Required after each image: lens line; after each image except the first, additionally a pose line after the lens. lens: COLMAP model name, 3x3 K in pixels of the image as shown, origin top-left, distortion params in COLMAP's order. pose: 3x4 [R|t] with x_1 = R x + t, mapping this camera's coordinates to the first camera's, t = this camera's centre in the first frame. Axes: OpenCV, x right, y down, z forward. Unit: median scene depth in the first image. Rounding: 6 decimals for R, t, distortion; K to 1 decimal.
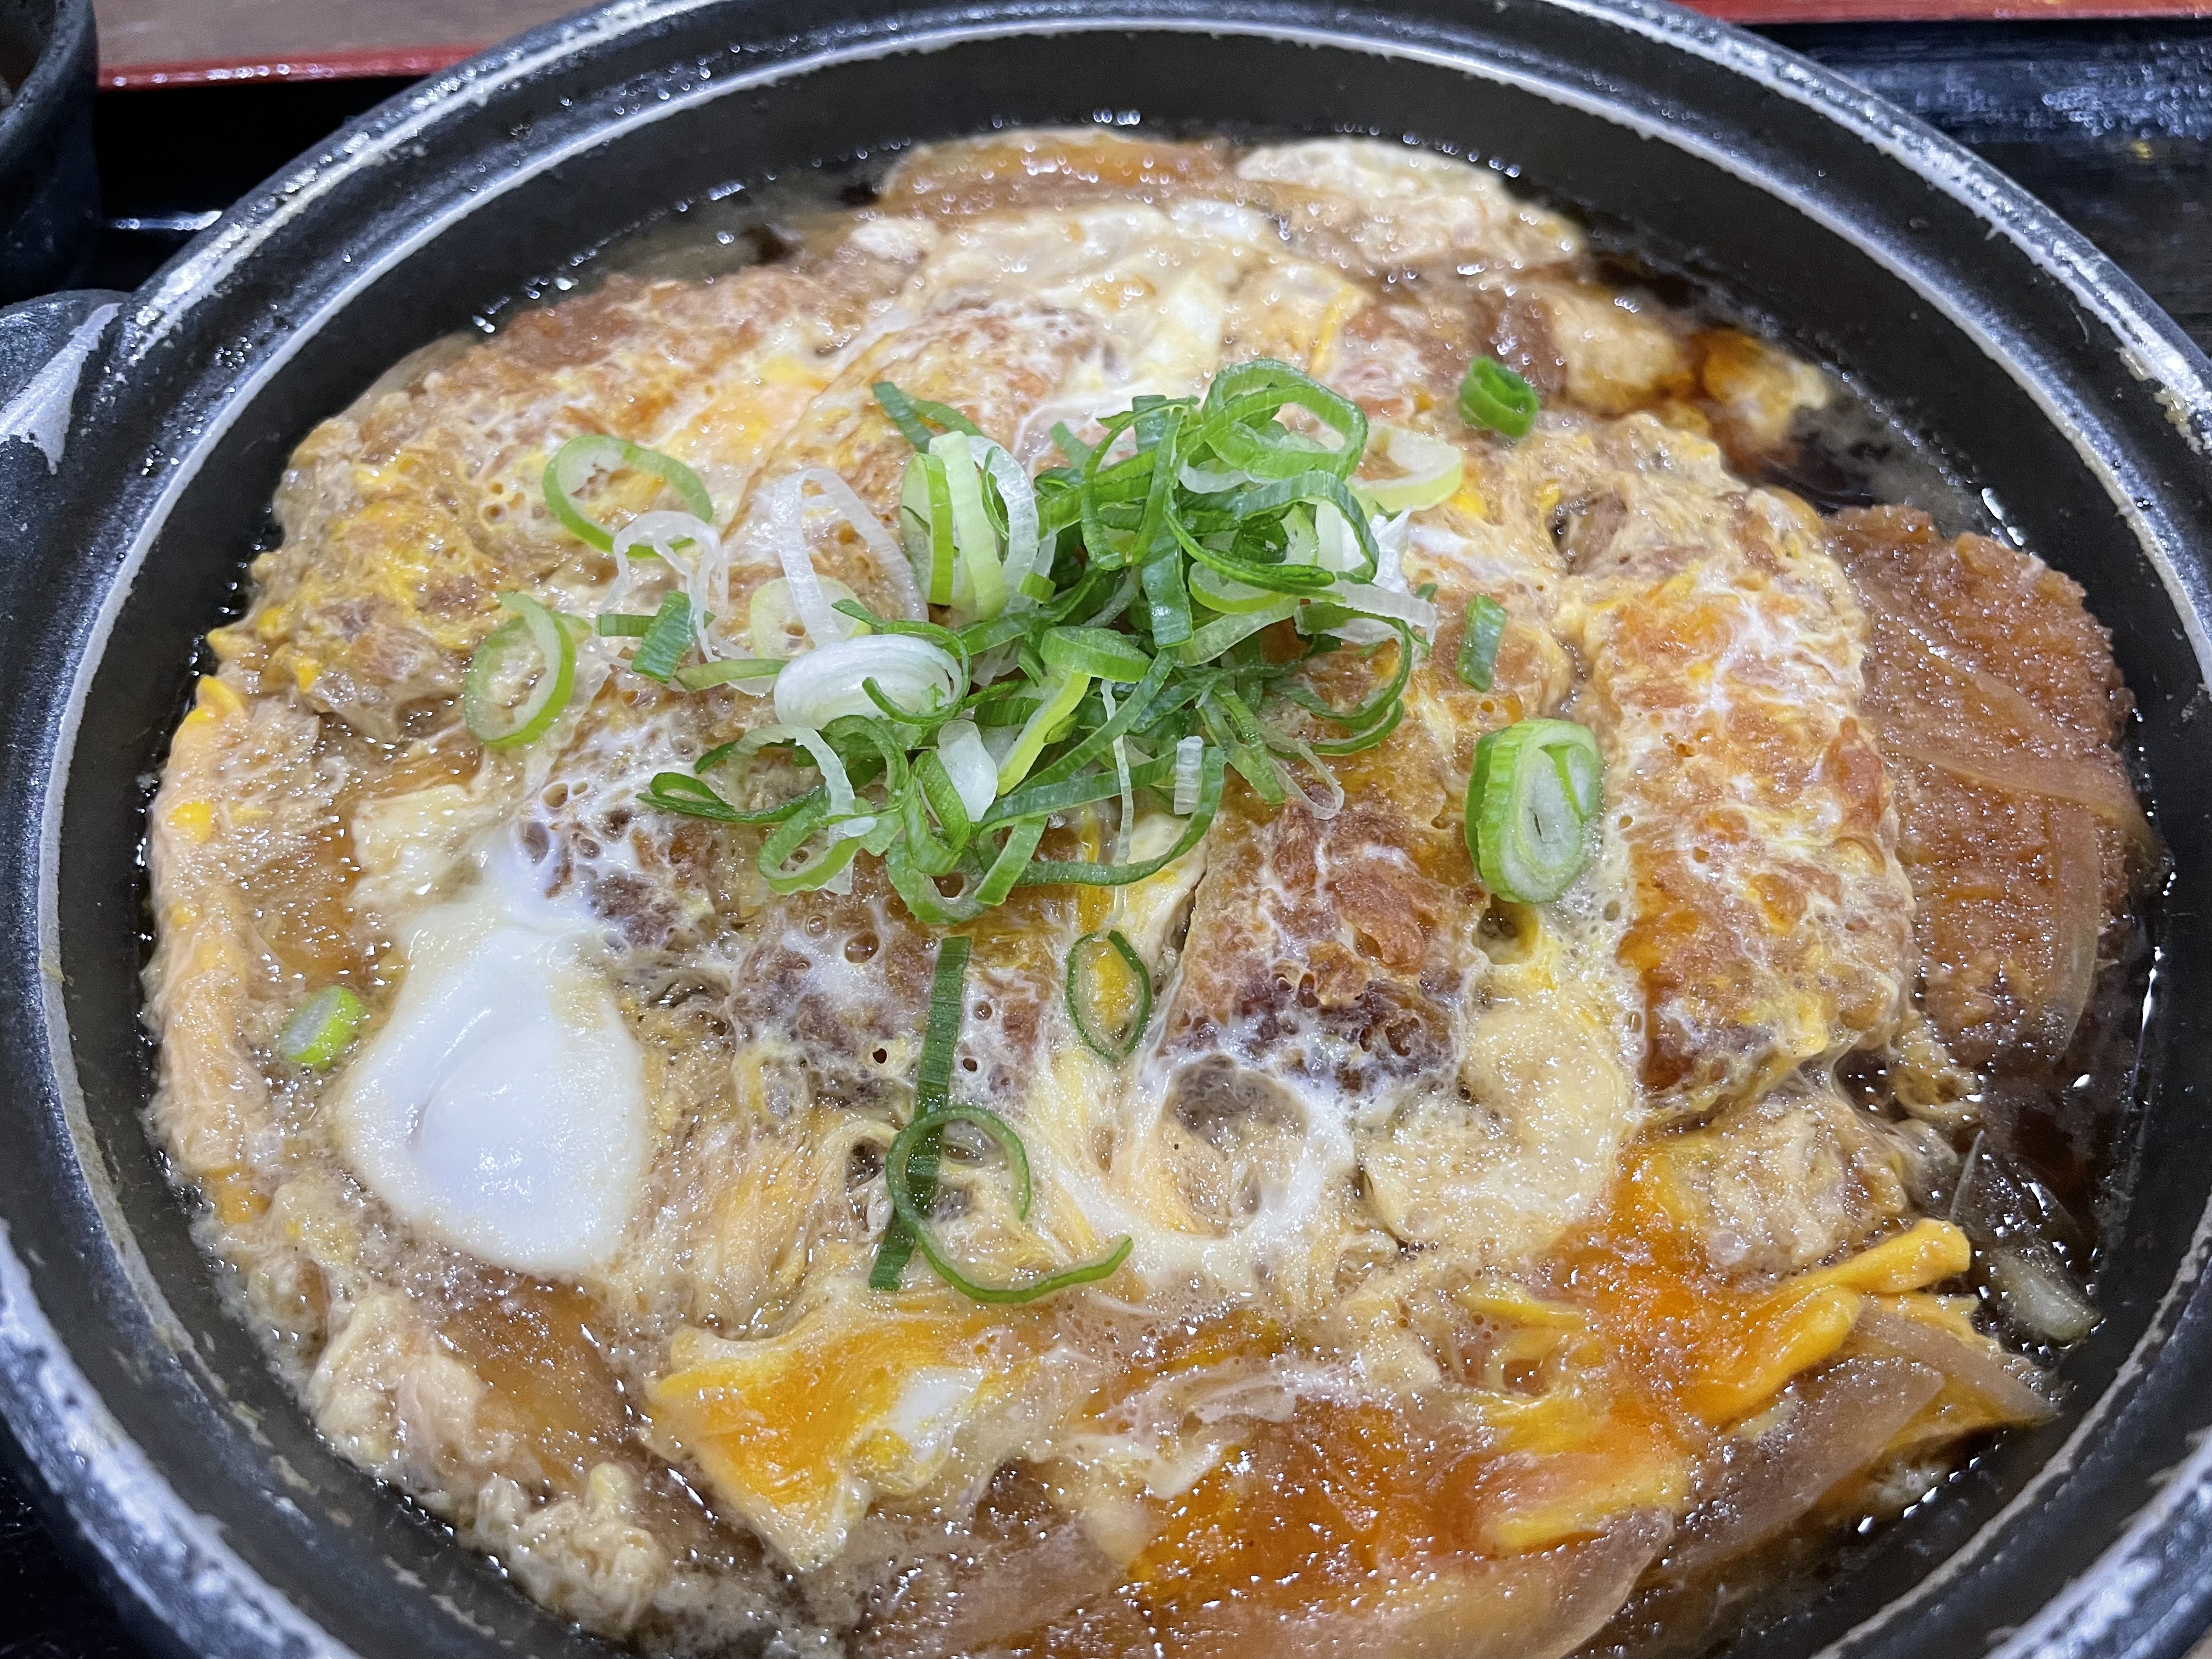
lens RADIAL K [[1665.5, 0, 1107.5], [0, 1665.5, 830.8], [0, 0, 1]] dist [0.001898, -0.012995]
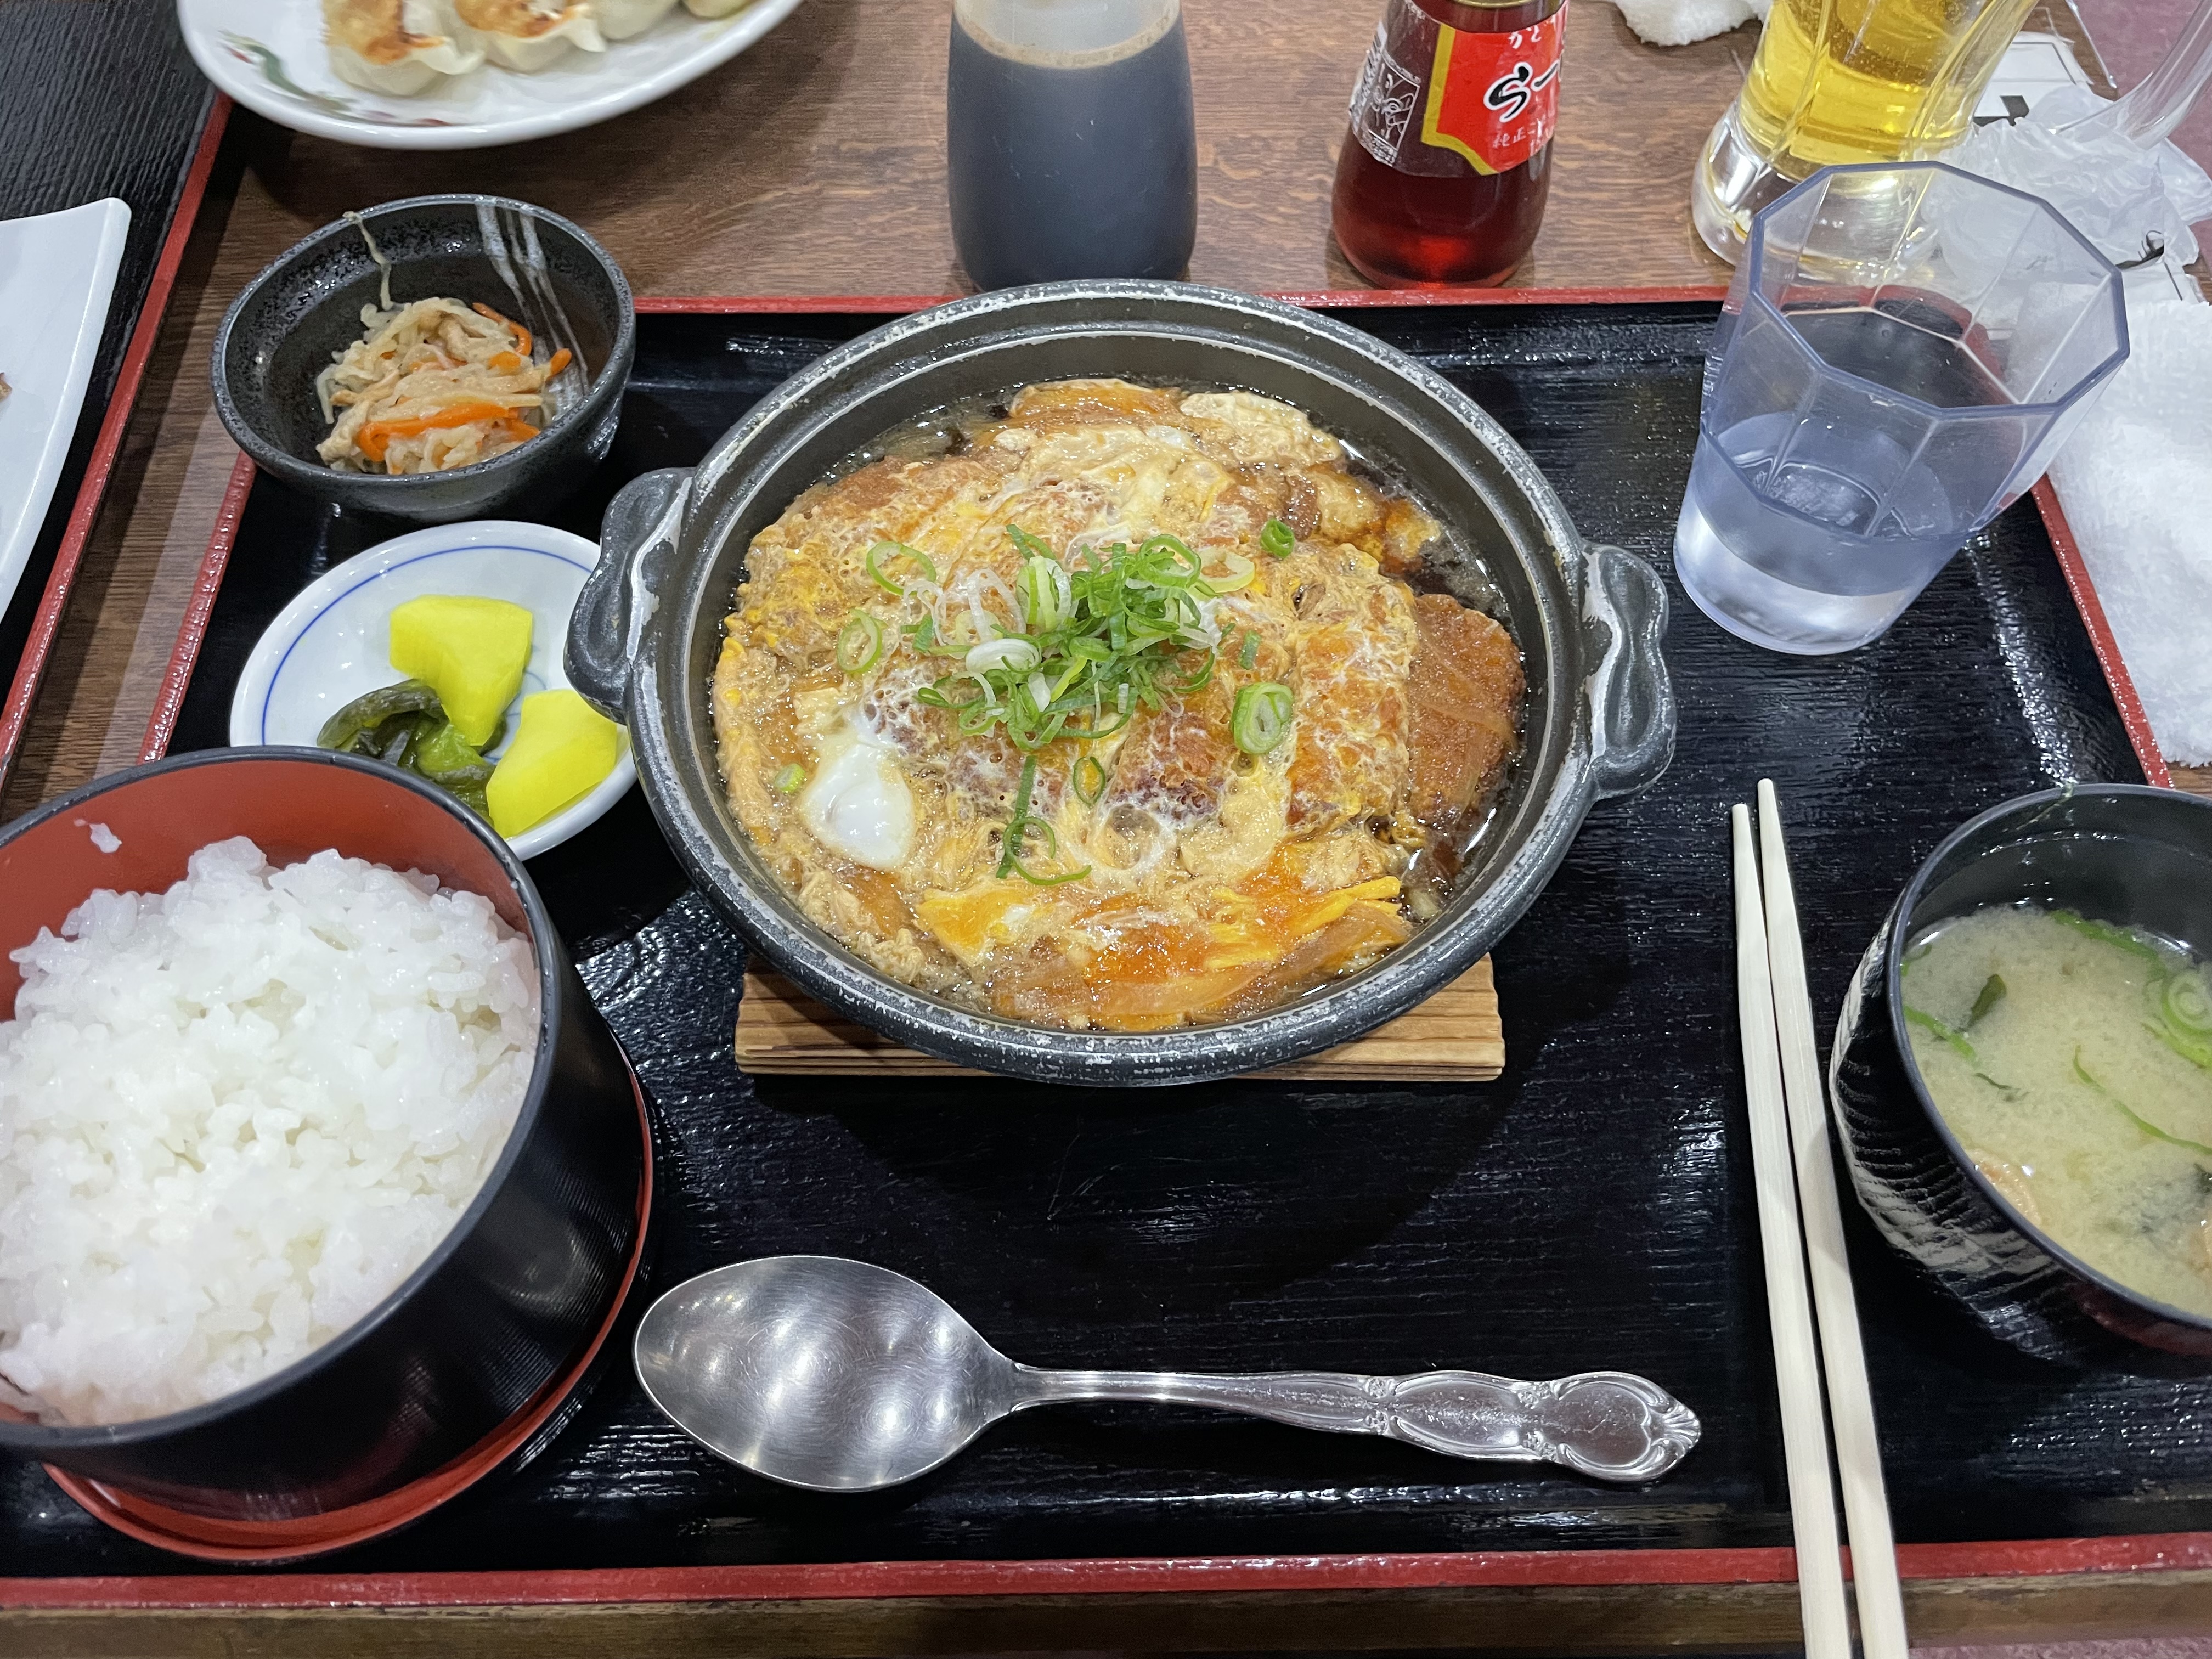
lens RADIAL K [[1665.5, 0, 1106.8], [0, 1665.5, 831.3], [0, 0, 1]] dist [0.001898, -0.012995]
pose [[0.998110, 0.049649, -0.036204, 0.121554], [-0.047577, 0.997296, 0.056008, 0.028751], [0.038887, -0.054180, 0.997774, -1.544075]]
